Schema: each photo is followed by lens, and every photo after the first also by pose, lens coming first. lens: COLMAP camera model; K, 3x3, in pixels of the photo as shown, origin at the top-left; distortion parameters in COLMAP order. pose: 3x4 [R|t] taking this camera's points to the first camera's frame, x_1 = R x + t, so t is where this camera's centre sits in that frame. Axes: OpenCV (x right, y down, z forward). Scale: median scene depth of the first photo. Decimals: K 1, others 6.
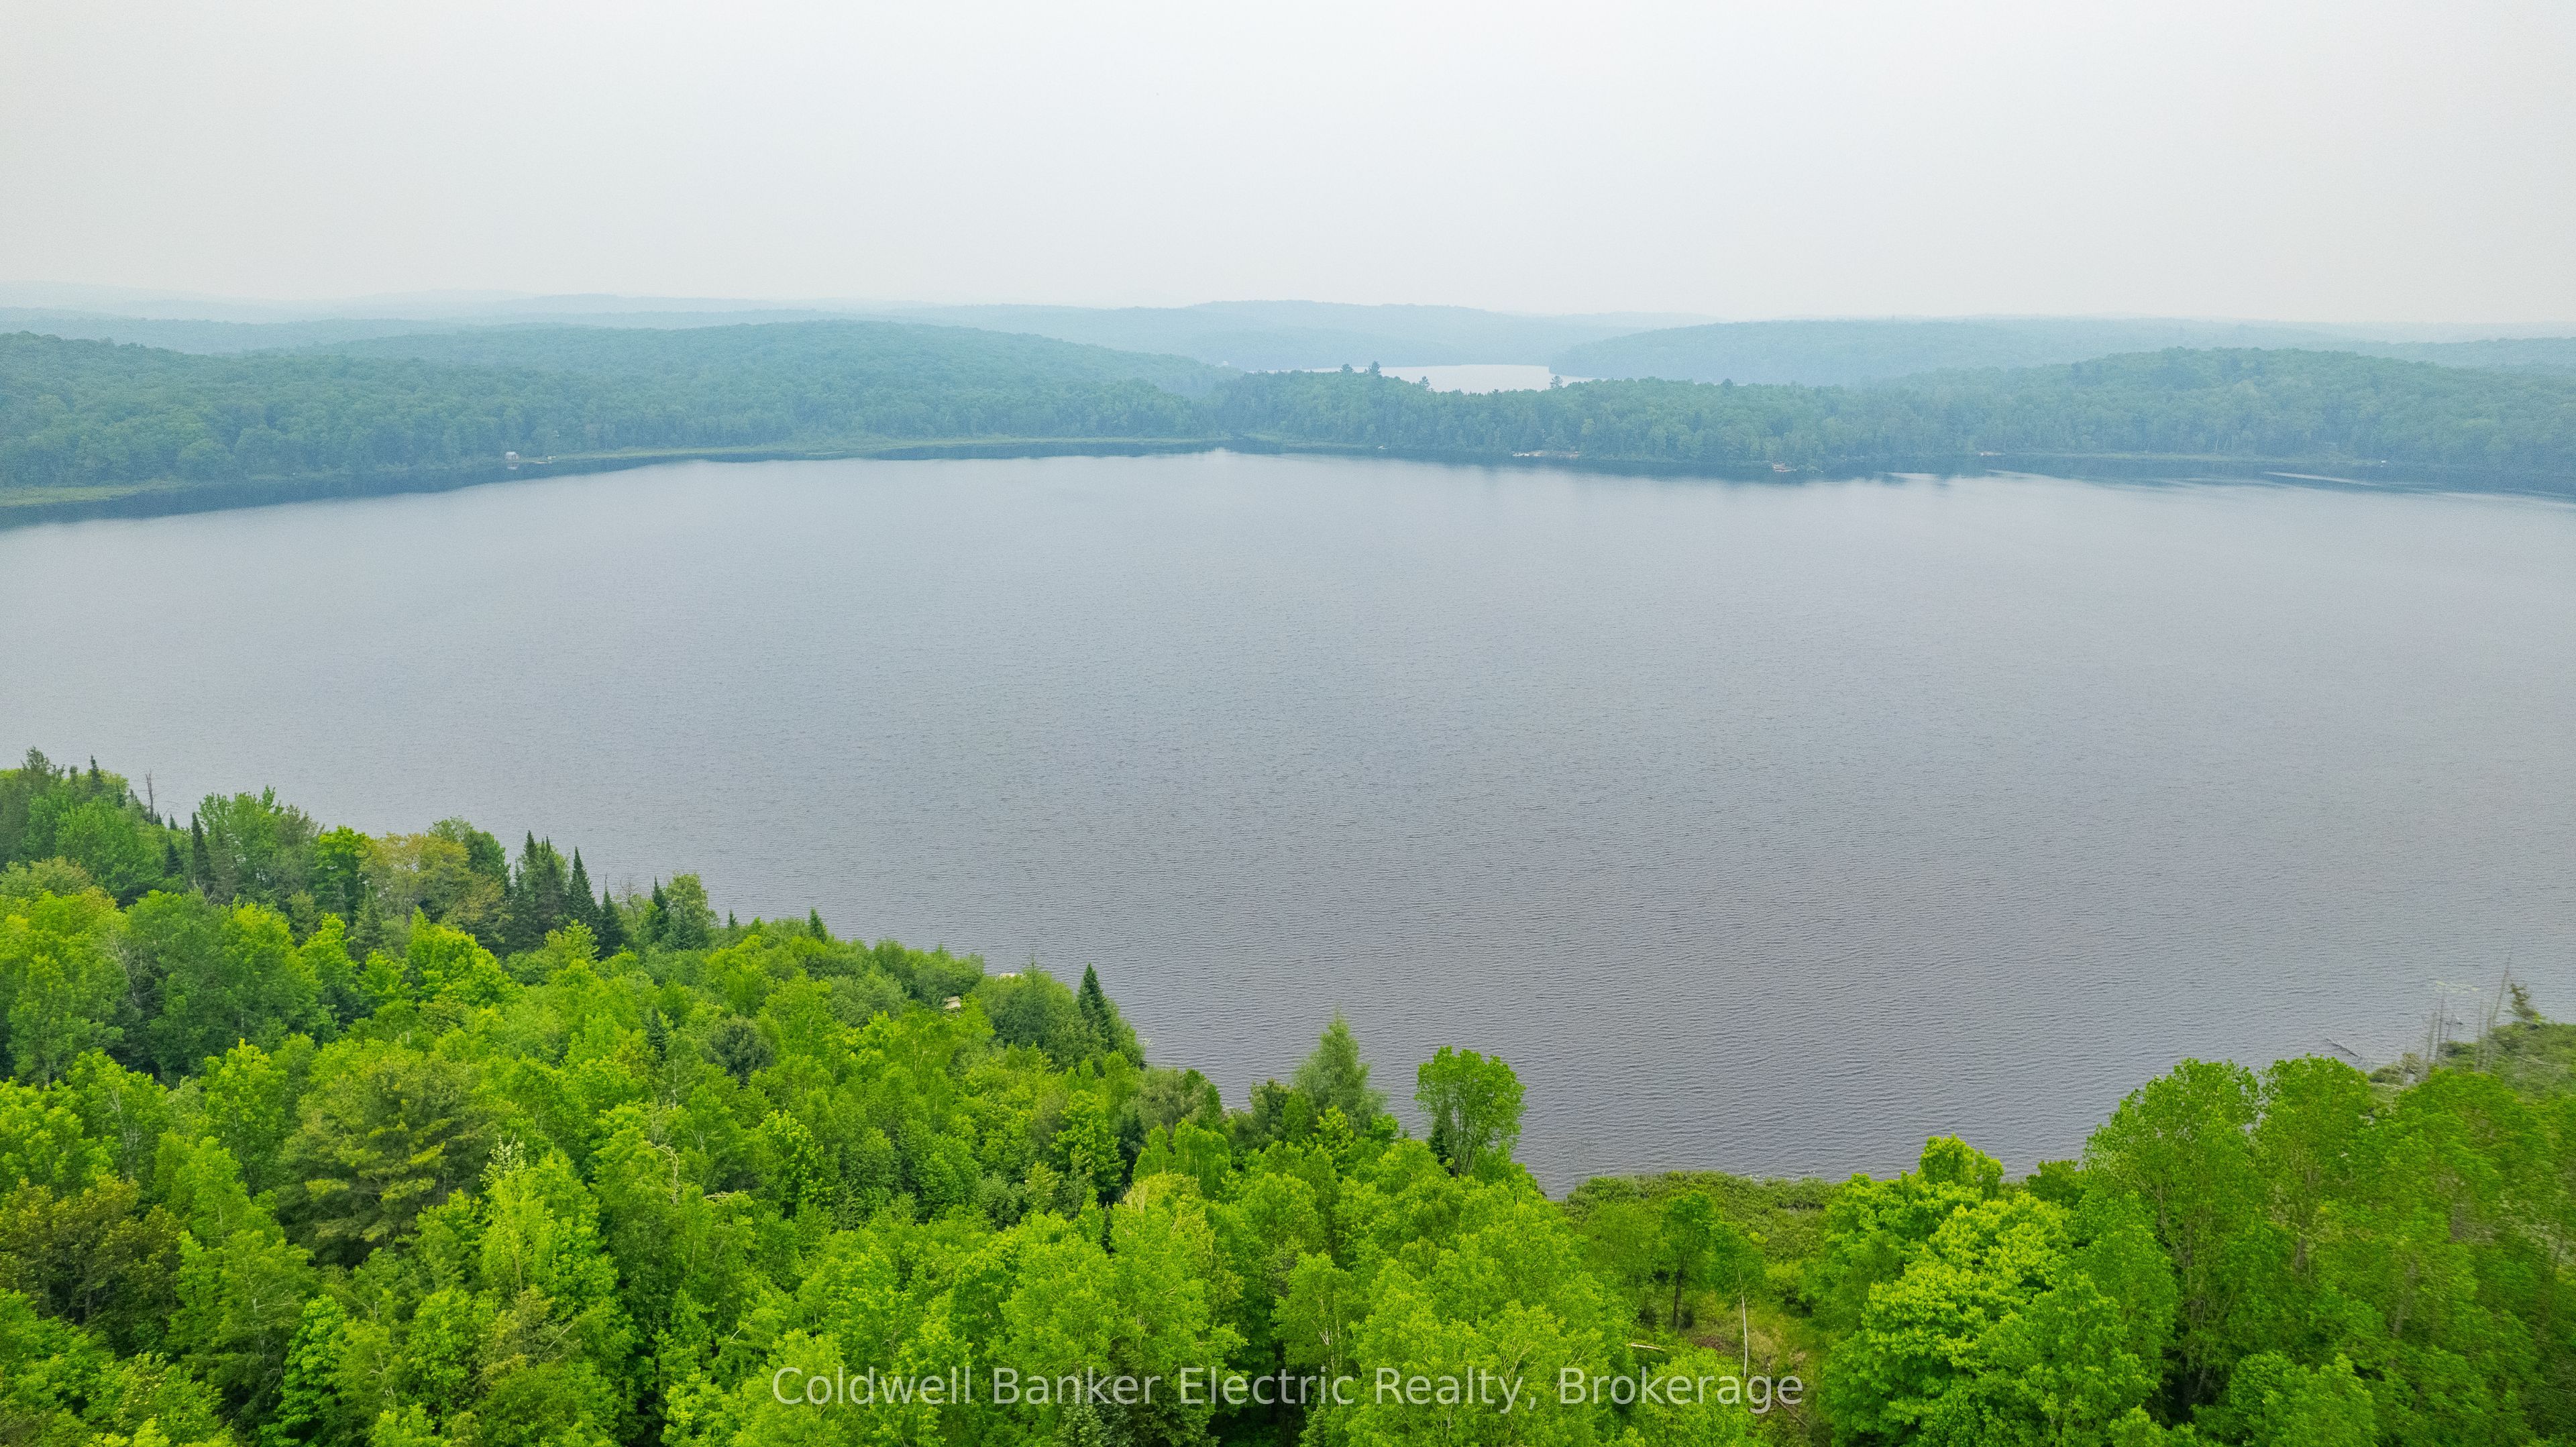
lens RADIAL K [[1652.0, 0, 1295.3], [0, 1652.0, 716.8], [0, 0, 1]] dist [-0.078409, 0.071469]
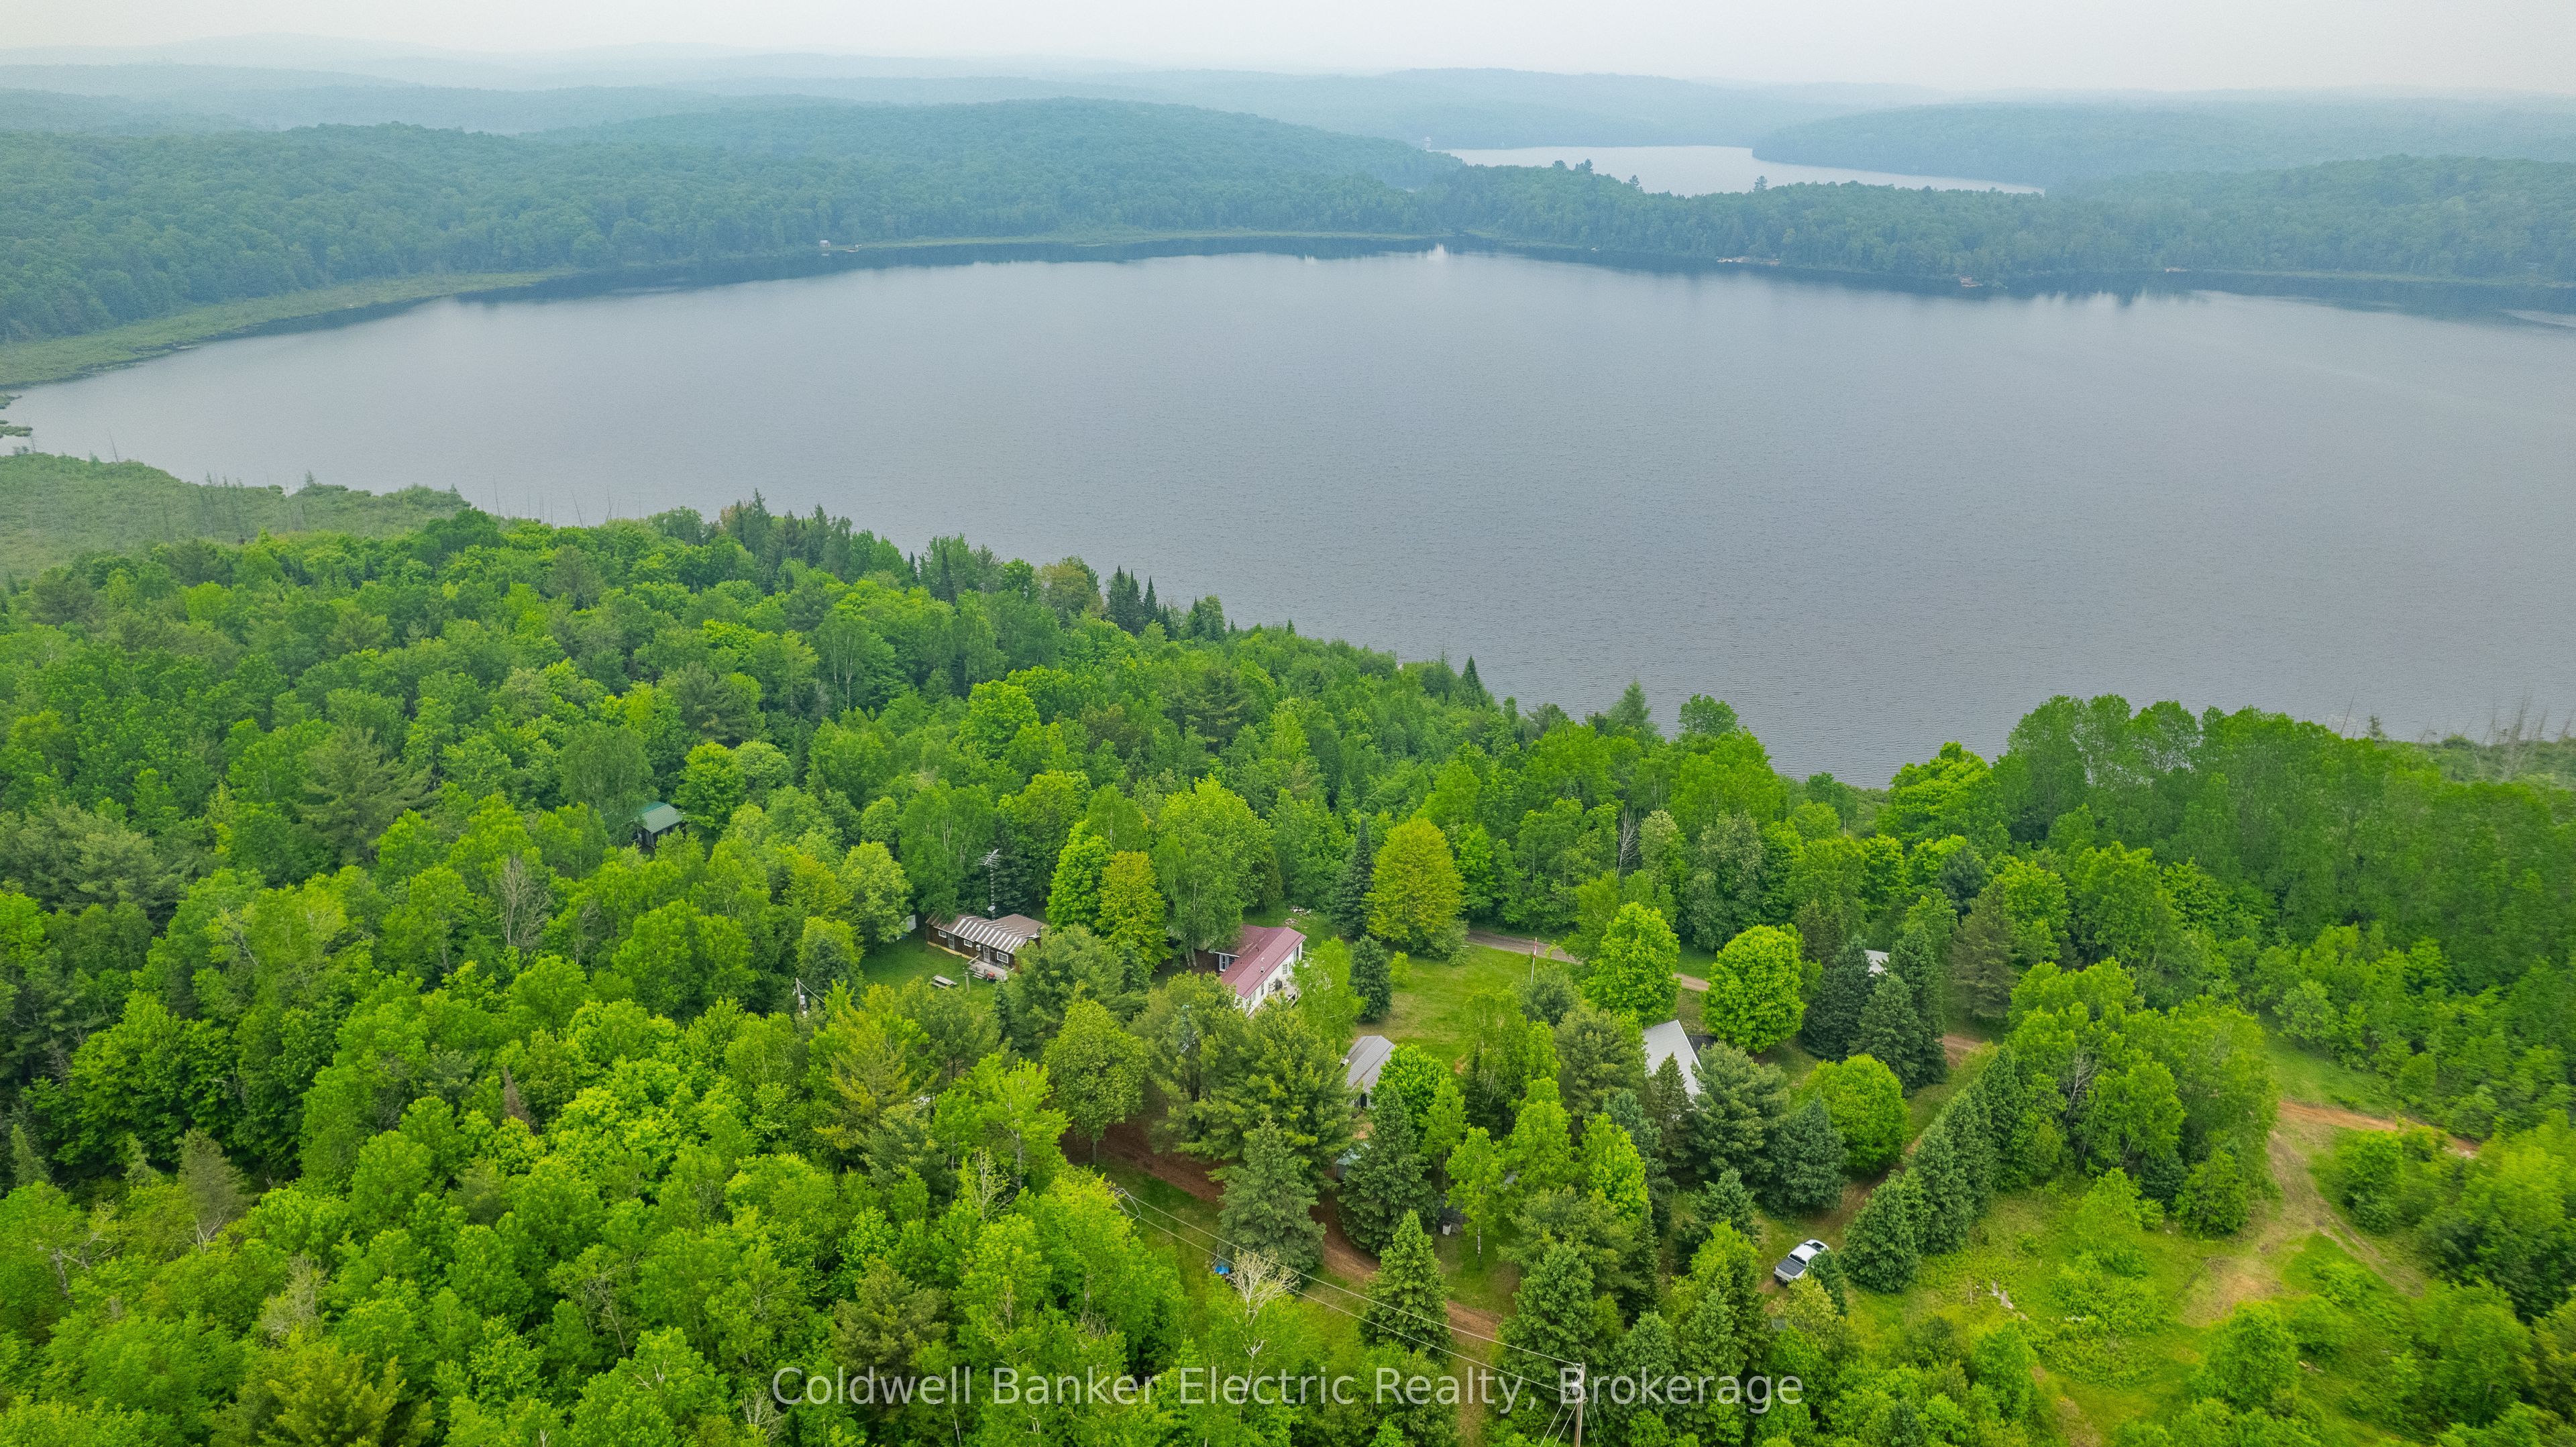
lens RADIAL K [[1659.9, 0, 1292.5], [0, 1659.9, 711.7], [0, 0, 1]] dist [-0.093368, 0.092633]
pose [[0.994197, 0.046825, -0.096847, -0.025794], [-0.033325, 0.990067, 0.136591, -0.003236], [0.102281, -0.132571, 0.985882, -0.126166]]
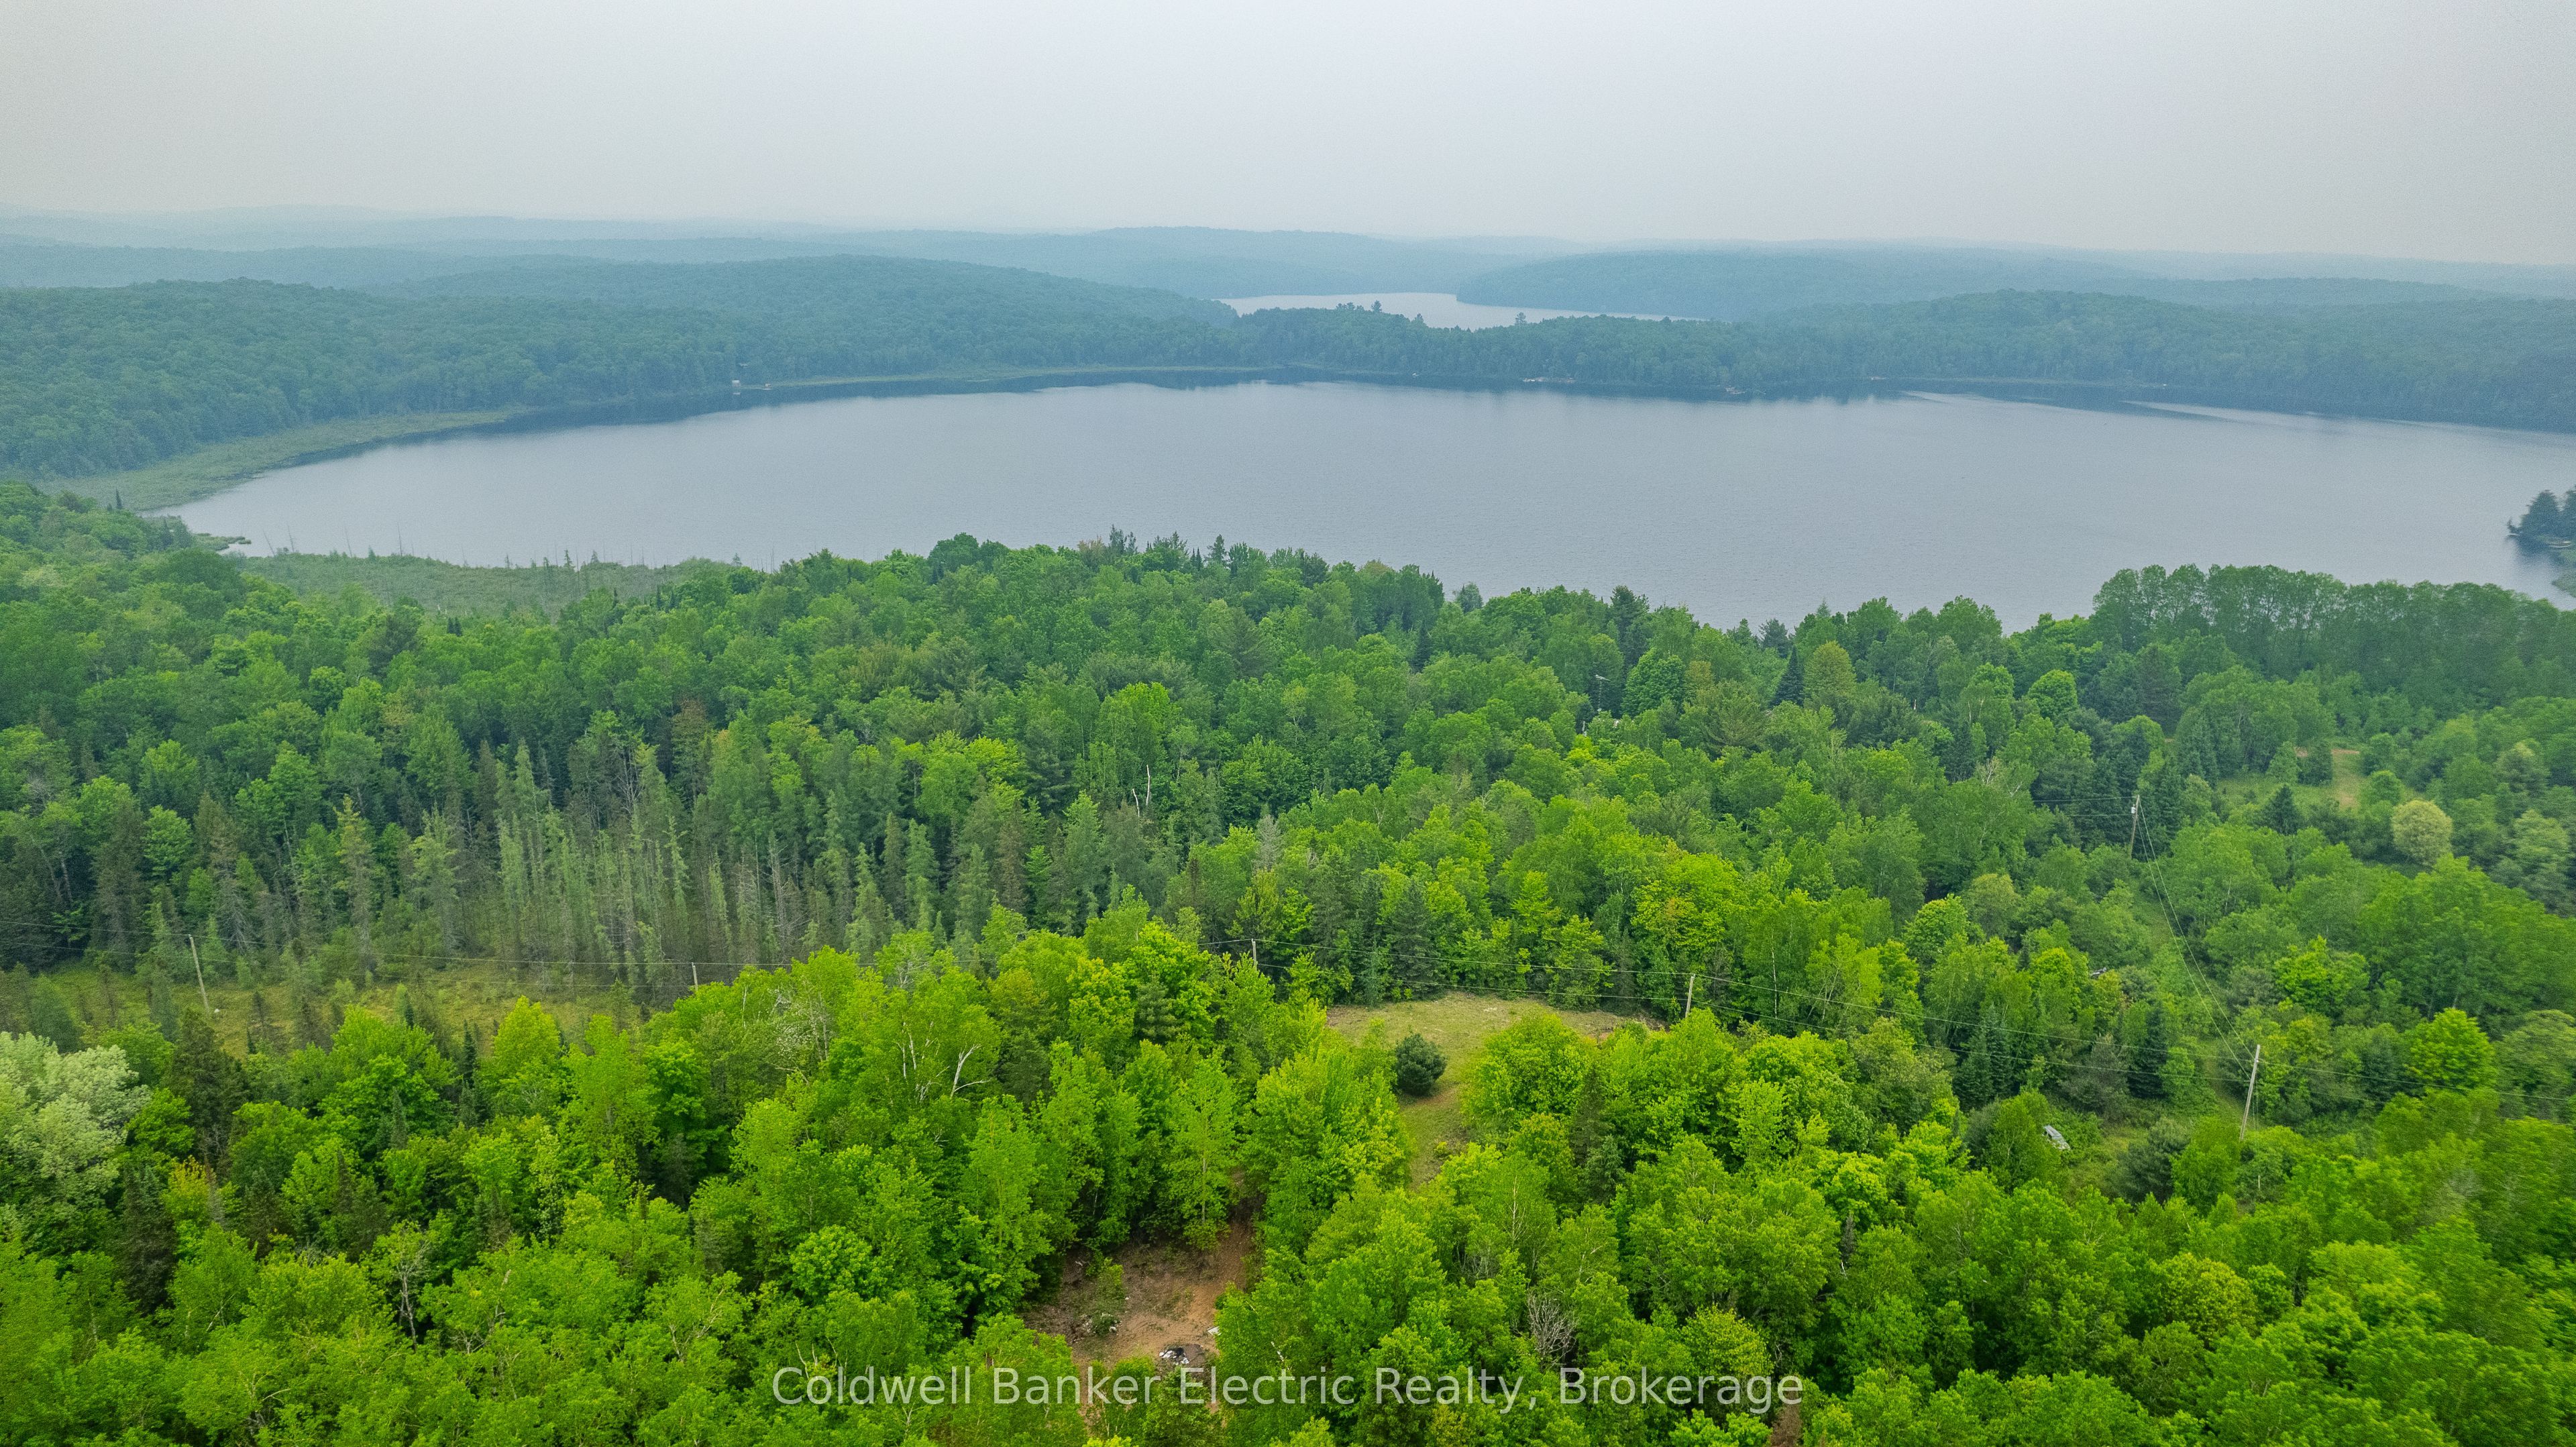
lens RADIAL K [[1652.0, 0, 1295.3], [0, 1652.0, 716.8], [0, 0, 1]] dist [-0.078409, 0.071469]
pose [[0.994537, -0.023707, 0.101655, -0.171091], [0.018585, 0.998524, 0.051036, 0.031812], [-0.102715, -0.048868, 0.993510, -0.251259]]
